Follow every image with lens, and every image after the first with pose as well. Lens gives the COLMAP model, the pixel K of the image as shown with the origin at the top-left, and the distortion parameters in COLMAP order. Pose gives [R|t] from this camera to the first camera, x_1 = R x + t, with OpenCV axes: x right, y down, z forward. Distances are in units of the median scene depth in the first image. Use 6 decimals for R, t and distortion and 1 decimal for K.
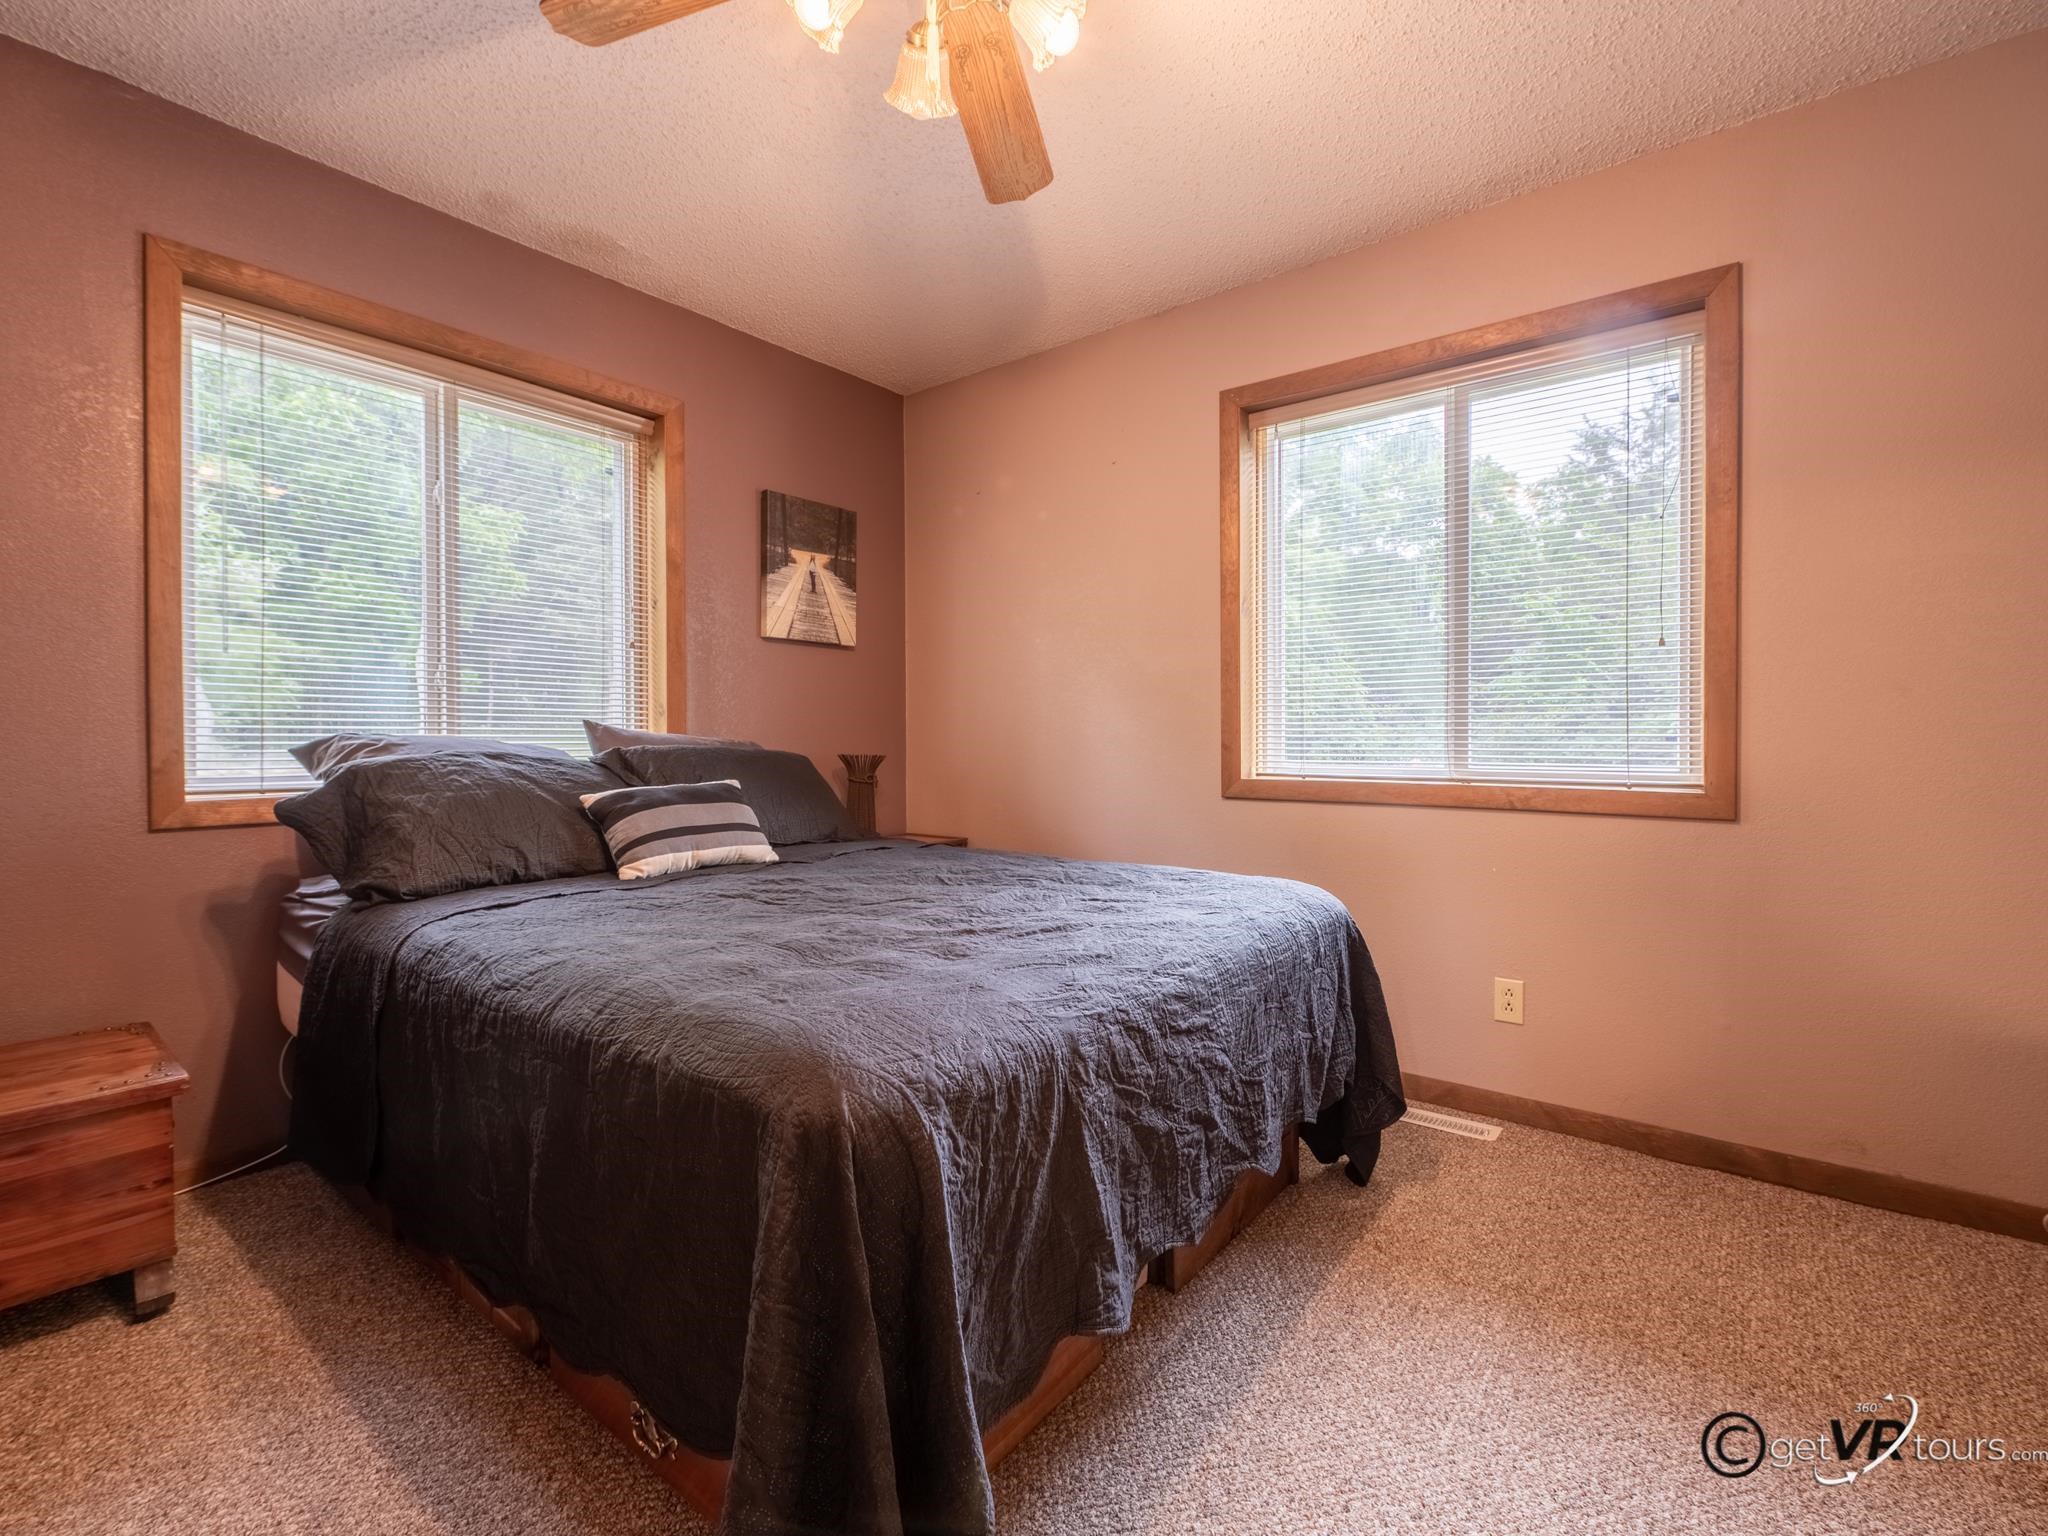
lens RADIAL K [[917.3, 0, 1021.8], [0, 917.3, 754.5], [0, 0, 1]] dist [-0.000951, -0.000210]
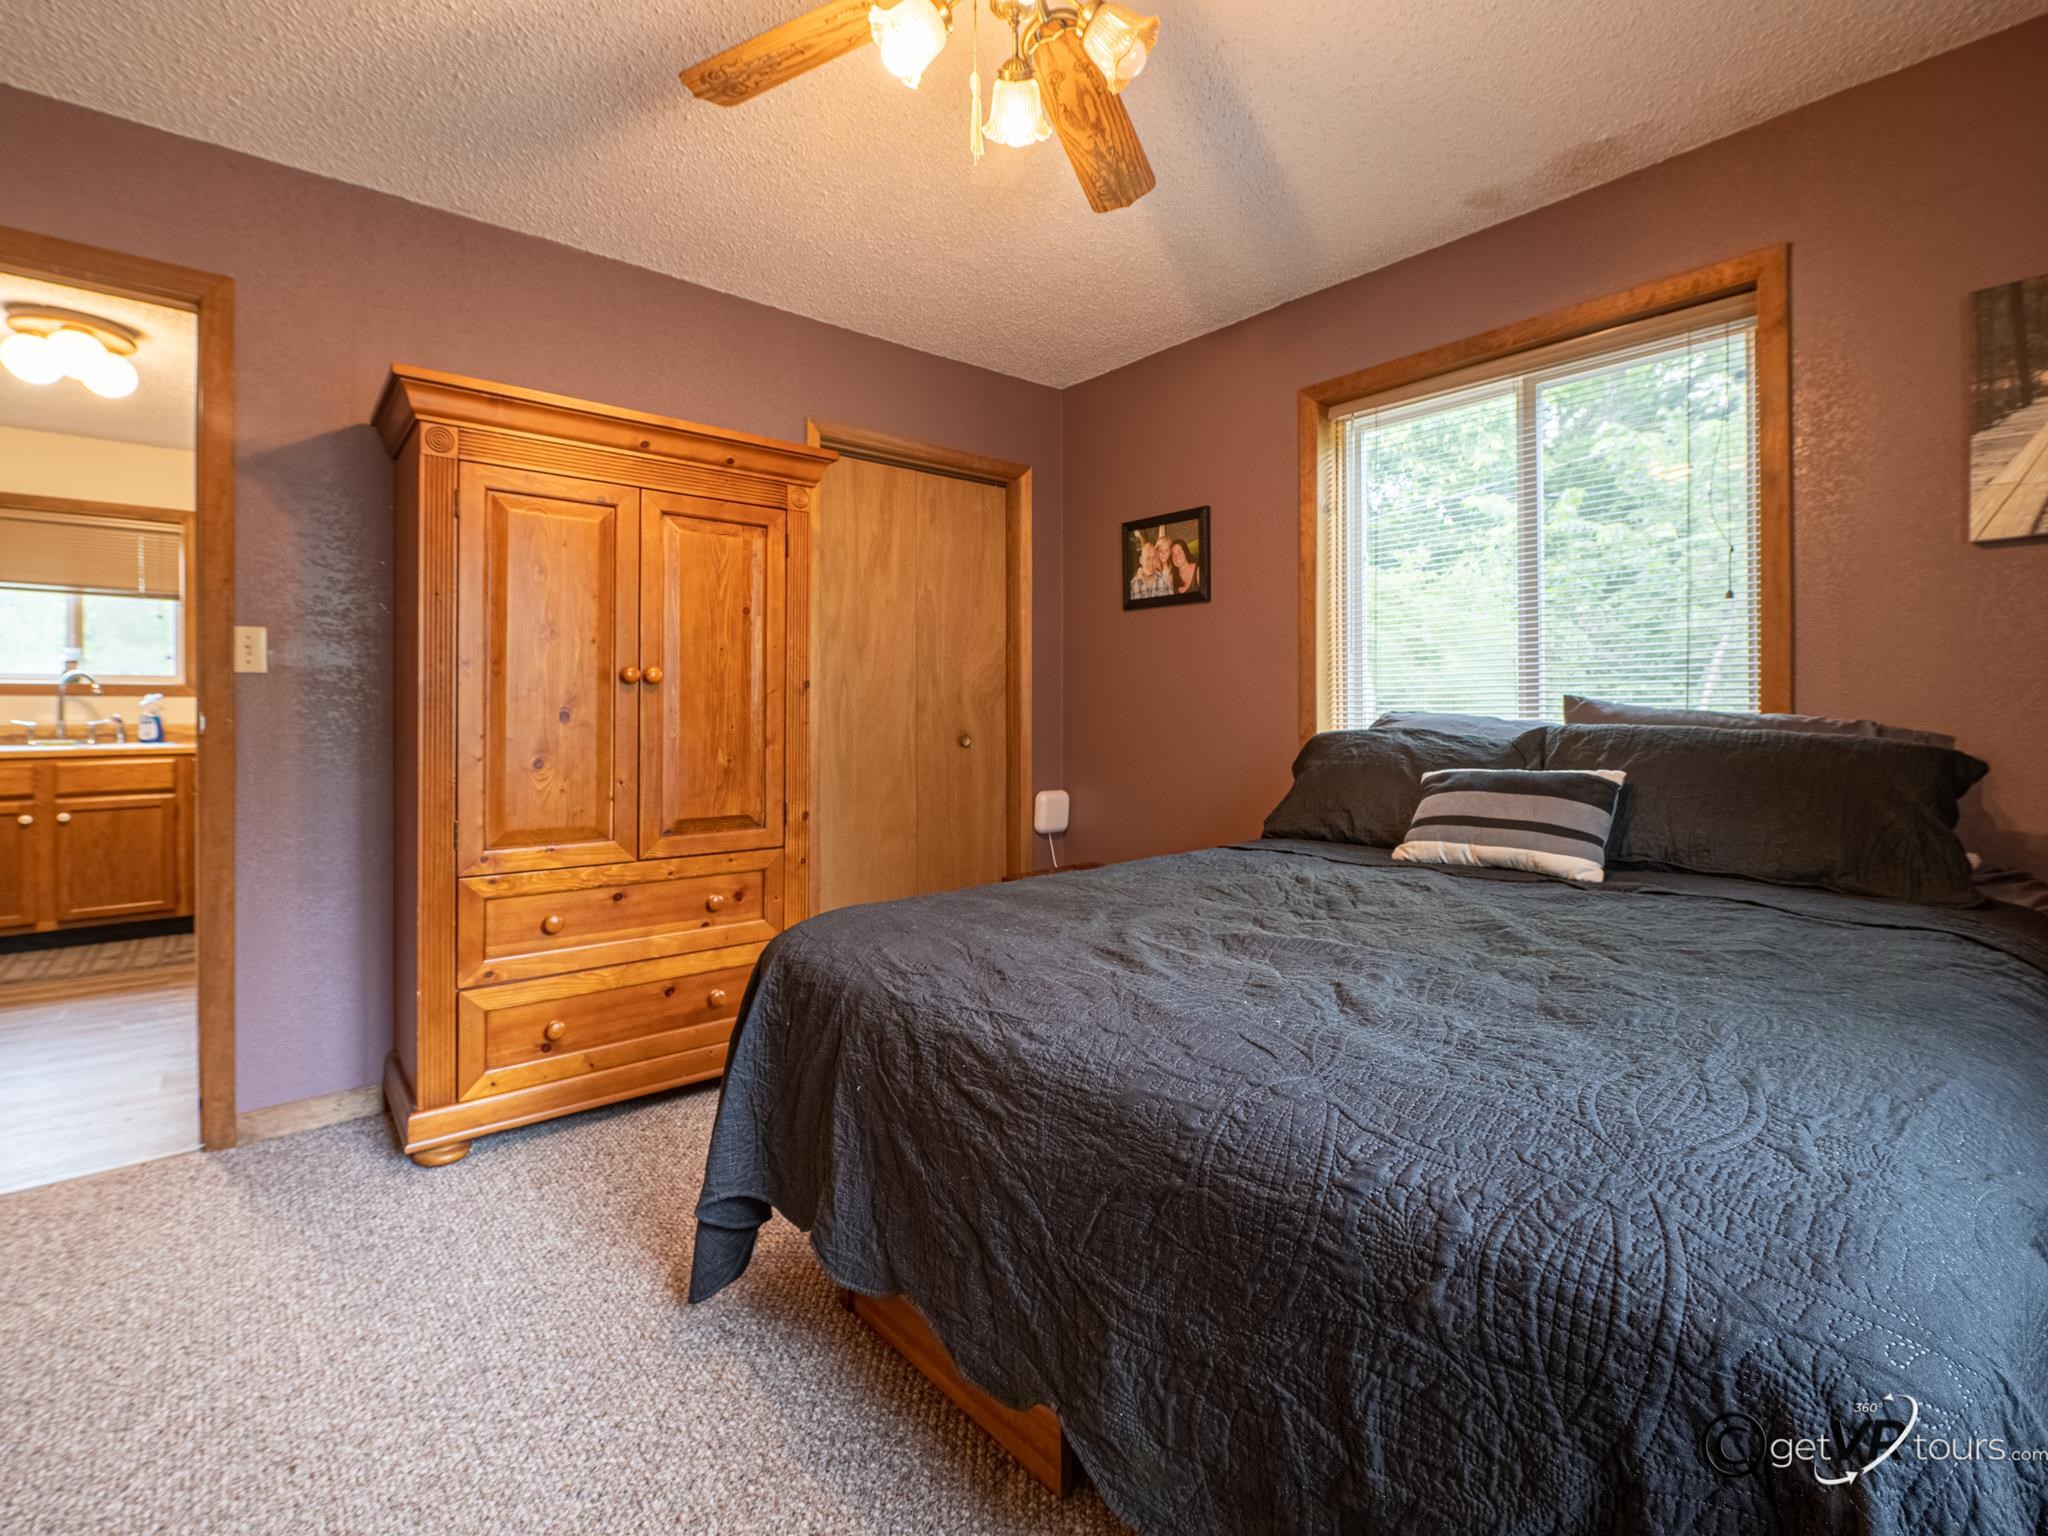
lens RADIAL K [[967.8, 0, 1075.0], [0, 967.8, 722.0], [0, 0, 1]] dist [-0.000378, -0.000676]
pose [[-0.171639, 0.010599, -0.985103, 0.626822], [-0.012820, 0.999833, 0.012991, -0.020144], [0.985077, 0.014858, -0.171474, 0.786967]]
